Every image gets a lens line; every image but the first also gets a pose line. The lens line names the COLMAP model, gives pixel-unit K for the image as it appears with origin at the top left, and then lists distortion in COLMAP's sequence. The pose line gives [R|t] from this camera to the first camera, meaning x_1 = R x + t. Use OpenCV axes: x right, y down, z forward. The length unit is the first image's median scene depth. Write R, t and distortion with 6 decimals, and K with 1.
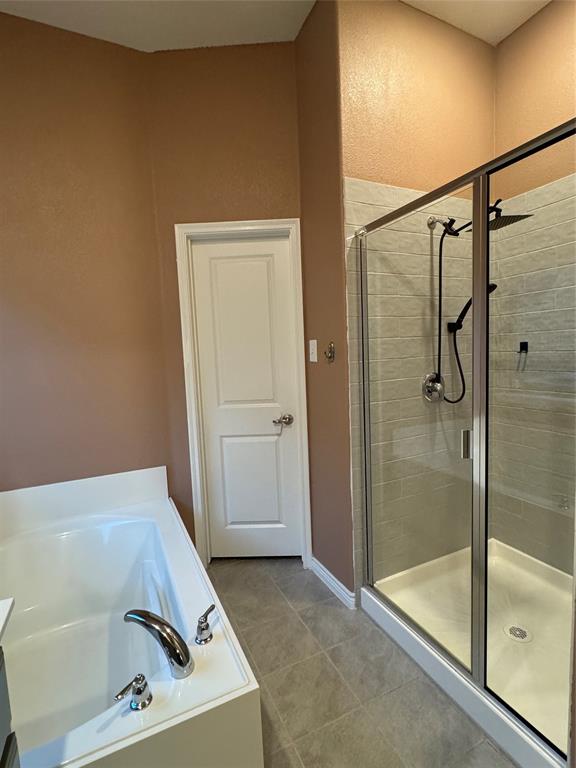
lens RADIAL K [[384.1, 0, 287.5], [0, 384.1, 383.9], [0, 0, 1]] dist [-0.001571, -0.000192]
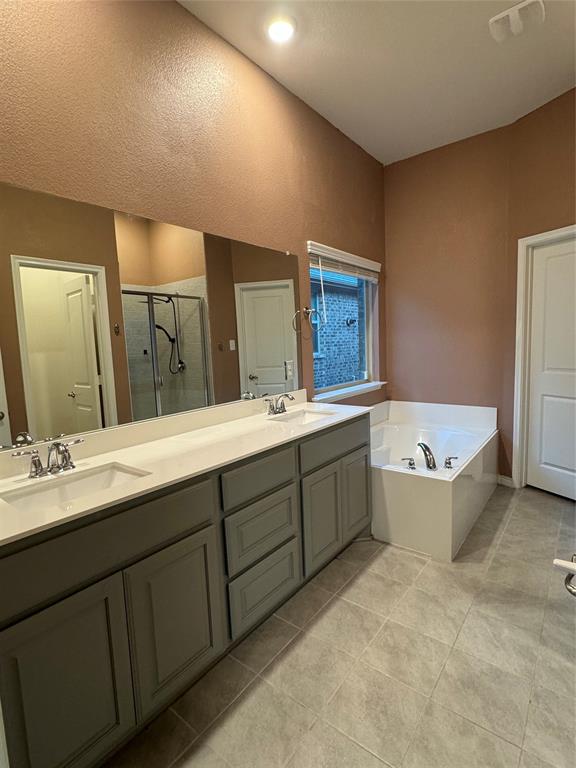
lens RADIAL K [[384.1, 0, 287.8], [0, 384.1, 381.6], [0, 0, 1]] dist [-0.001571, -0.000192]
pose [[0.461887, 0.127395, -0.877742, 0.579638], [-0.064553, 0.991835, 0.109985, 0.004679], [0.884586, 0.005861, 0.466340, -0.383851]]
